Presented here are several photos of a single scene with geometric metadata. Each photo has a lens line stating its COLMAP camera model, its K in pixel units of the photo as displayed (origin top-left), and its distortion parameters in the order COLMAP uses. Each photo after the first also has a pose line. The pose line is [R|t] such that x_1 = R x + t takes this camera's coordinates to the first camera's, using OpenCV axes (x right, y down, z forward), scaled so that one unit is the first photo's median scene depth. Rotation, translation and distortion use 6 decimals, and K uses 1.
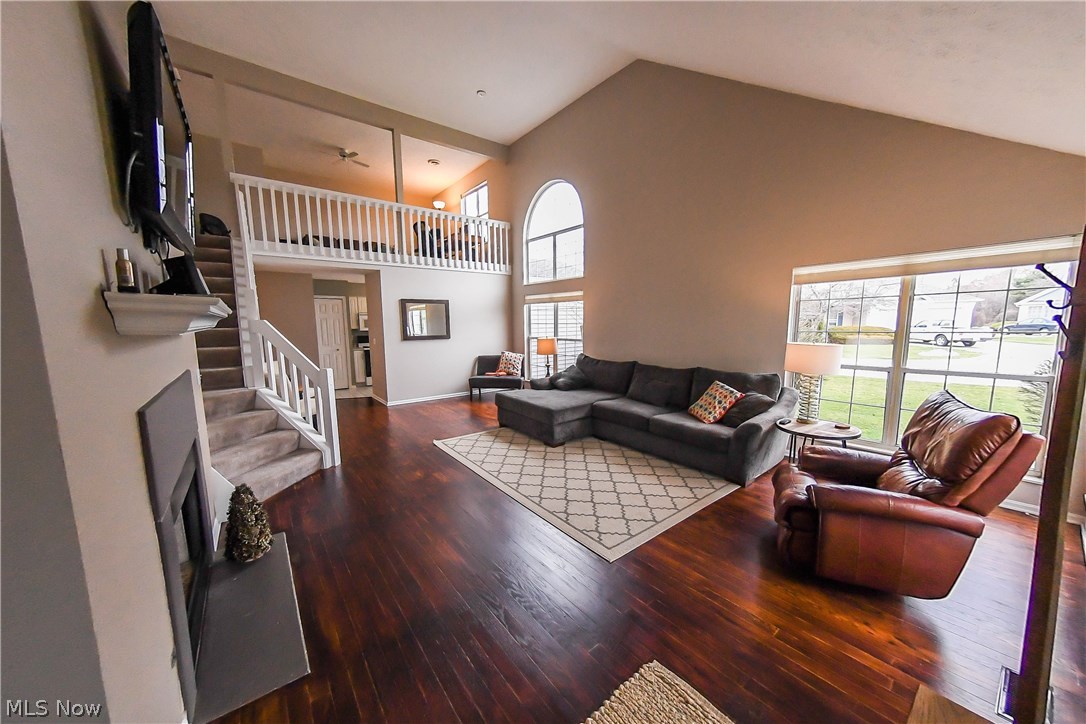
lens RADIAL K [[373.3, 0, 540.7], [0, 373.3, 367.8], [0, 0, 1]] dist [0.003368, 0.000296]
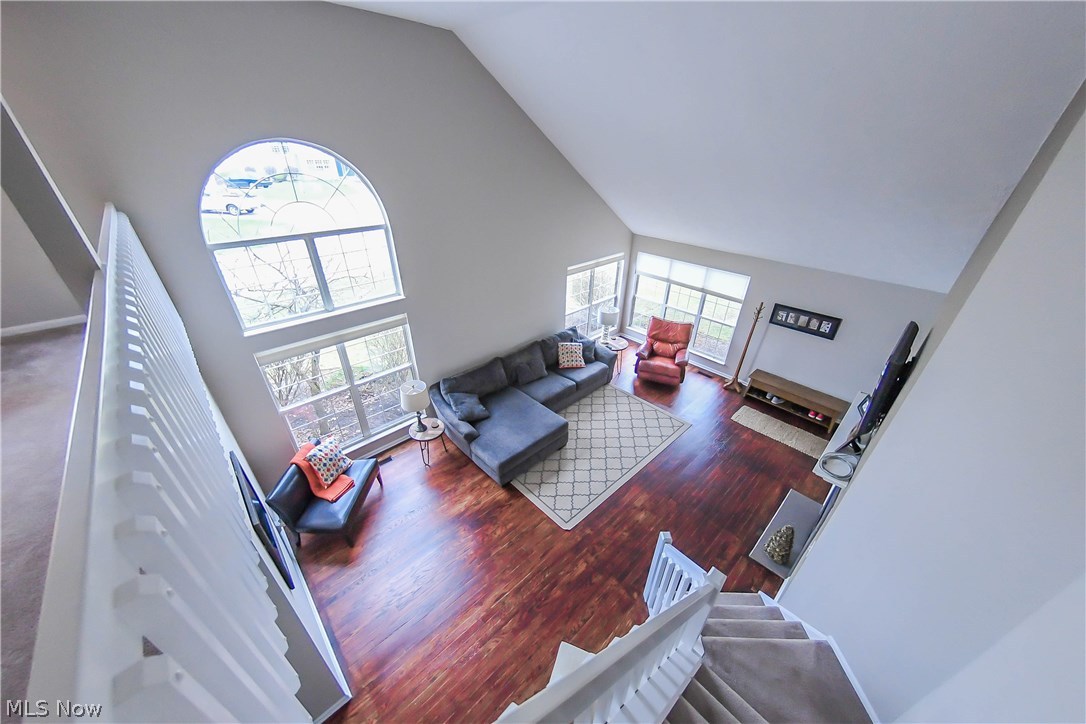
lens RADIAL K [[373.3, 0, 539.3], [0, 373.3, 367.7], [0, 0, 1]] dist [0.003368, 0.000296]
pose [[-0.087084, -0.512178, 0.854453, -0.638393], [0.115905, 0.846677, 0.519330, -0.478096], [-0.989435, 0.144261, -0.014368, 0.734880]]
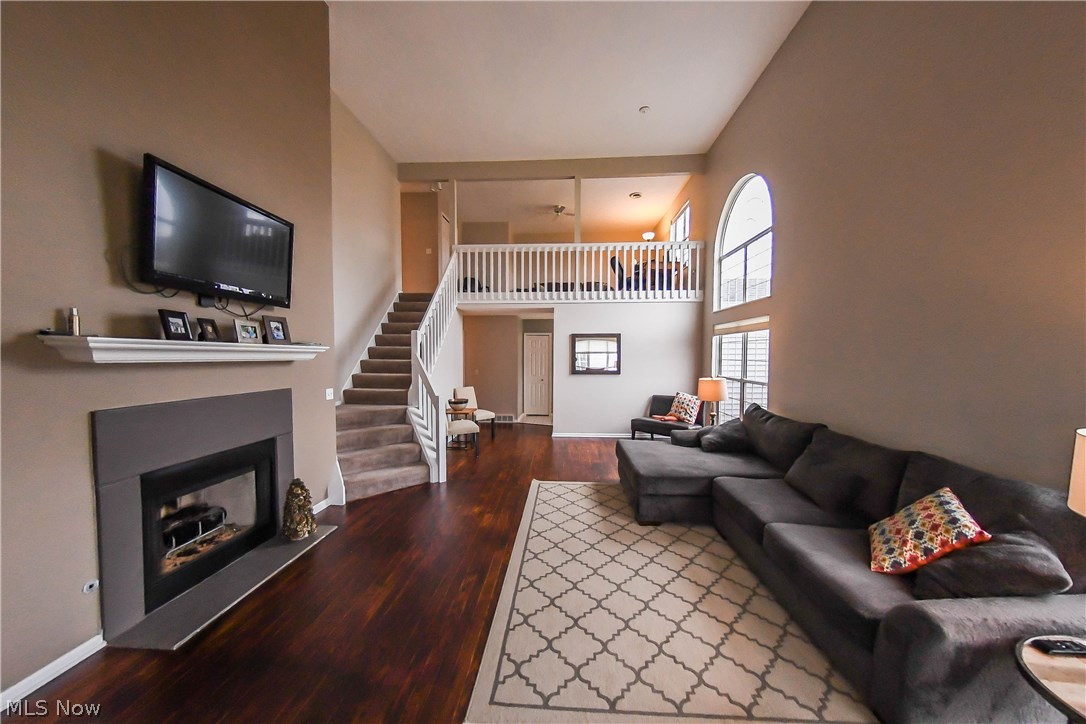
lens RADIAL K [[373.3, 0, 544.5], [0, 373.3, 368.4], [0, 0, 1]] dist [0.003368, 0.000296]
pose [[0.755920, 0.032035, -0.653880, 0.252995], [-0.088518, 0.994631, -0.053601, -0.028955], [0.648652, 0.098398, 0.754697, 0.190526]]
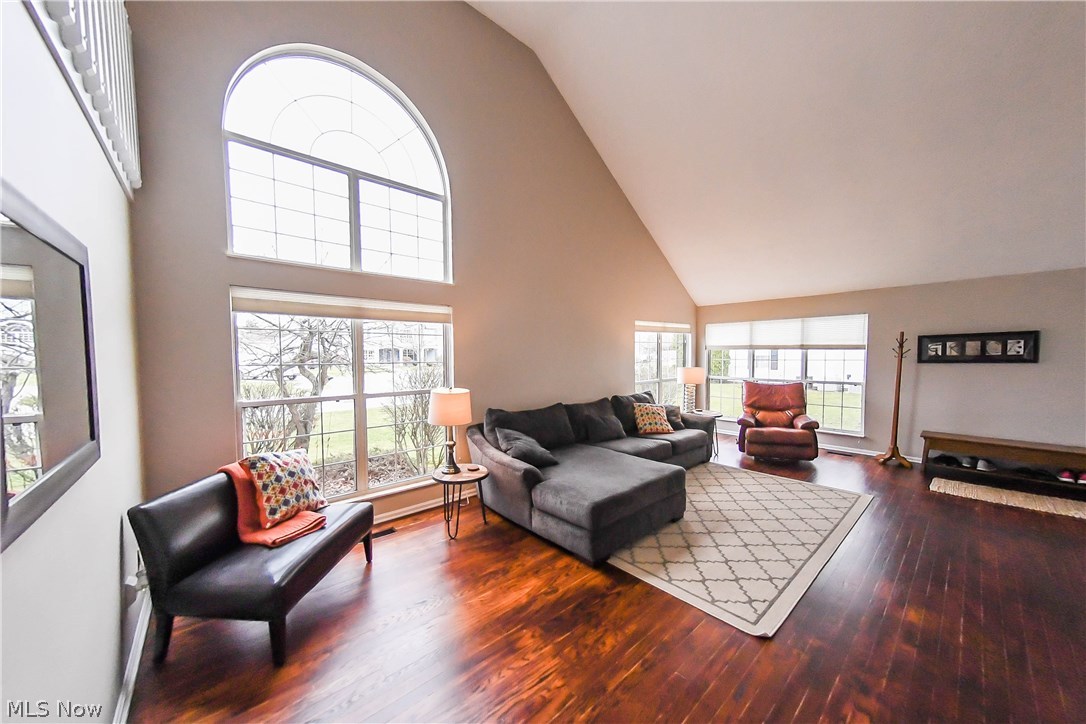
lens RADIAL K [[373.3, 0, 541.7], [0, 373.3, 373.2], [0, 0, 1]] dist [0.003368, 0.000296]
pose [[-0.054870, -0.054260, 0.997018, -0.489953], [0.130535, 0.989563, 0.061038, -0.116093], [-0.989924, 0.133495, -0.047215, 0.883883]]
